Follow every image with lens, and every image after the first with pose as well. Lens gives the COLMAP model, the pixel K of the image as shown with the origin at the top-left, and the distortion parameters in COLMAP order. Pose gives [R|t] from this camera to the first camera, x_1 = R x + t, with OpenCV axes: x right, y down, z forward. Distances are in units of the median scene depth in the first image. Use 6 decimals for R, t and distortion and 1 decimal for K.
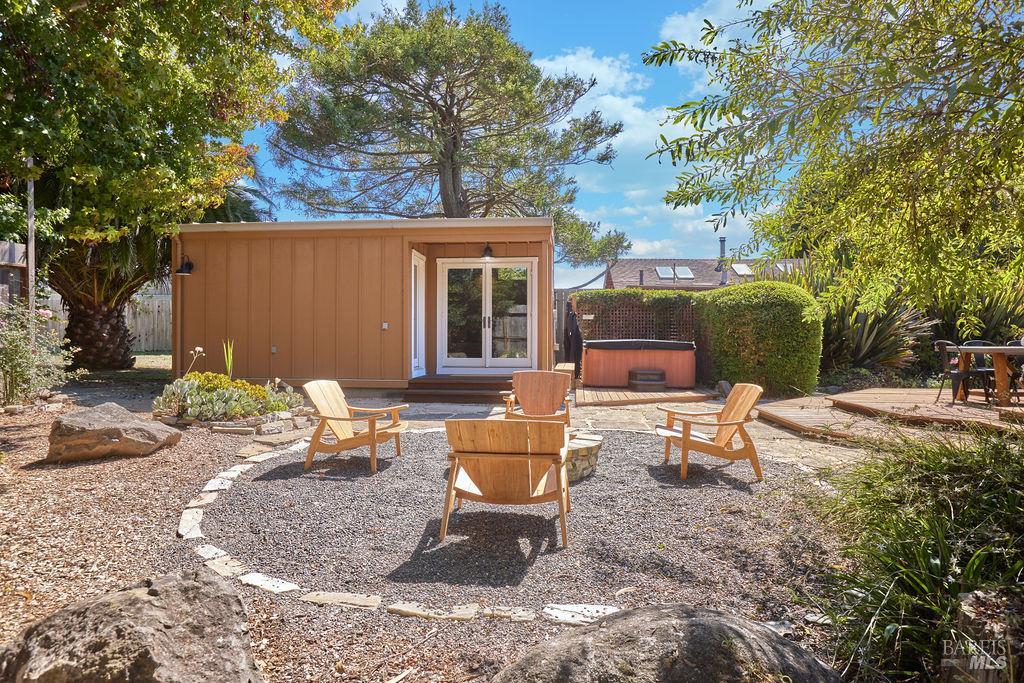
lens RADIAL K [[580.9, 0, 508.9], [0, 580.9, 337.6], [0, 0, 1]] dist [-0.036142, -0.000263]
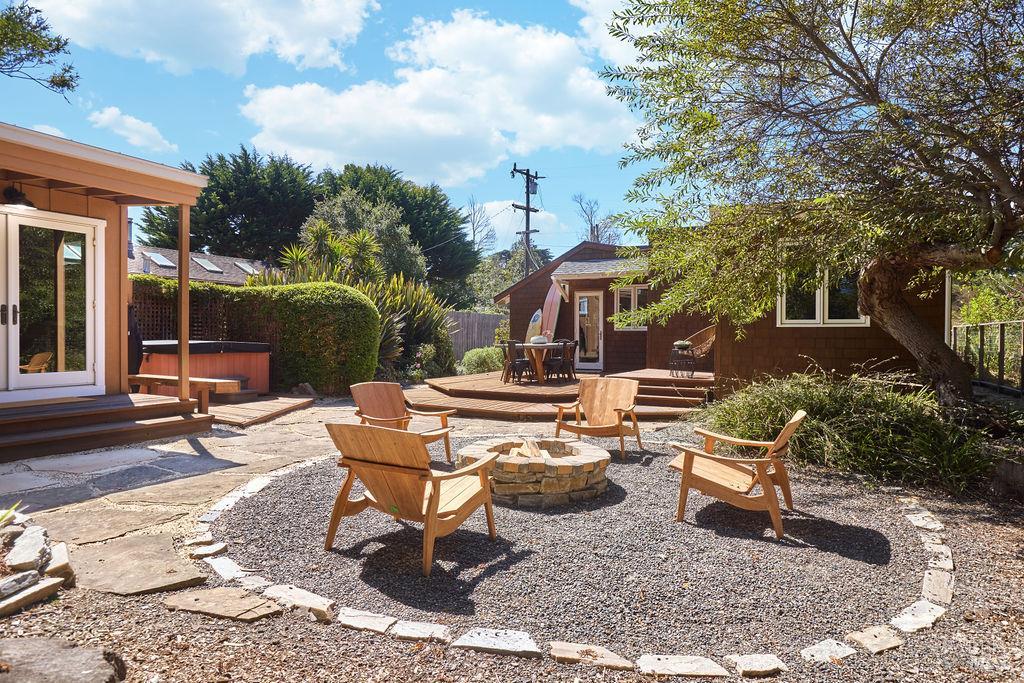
lens RADIAL K [[578.7, 0, 511.4], [0, 578.7, 340.5], [0, 0, 1]] dist [-0.001591, 0.000197]
pose [[0.406452, -0.008311, 0.913634, -0.376409], [0.000461, 0.999960, 0.008892, -0.004350], [-0.913672, -0.003193, 0.406440, 0.302171]]
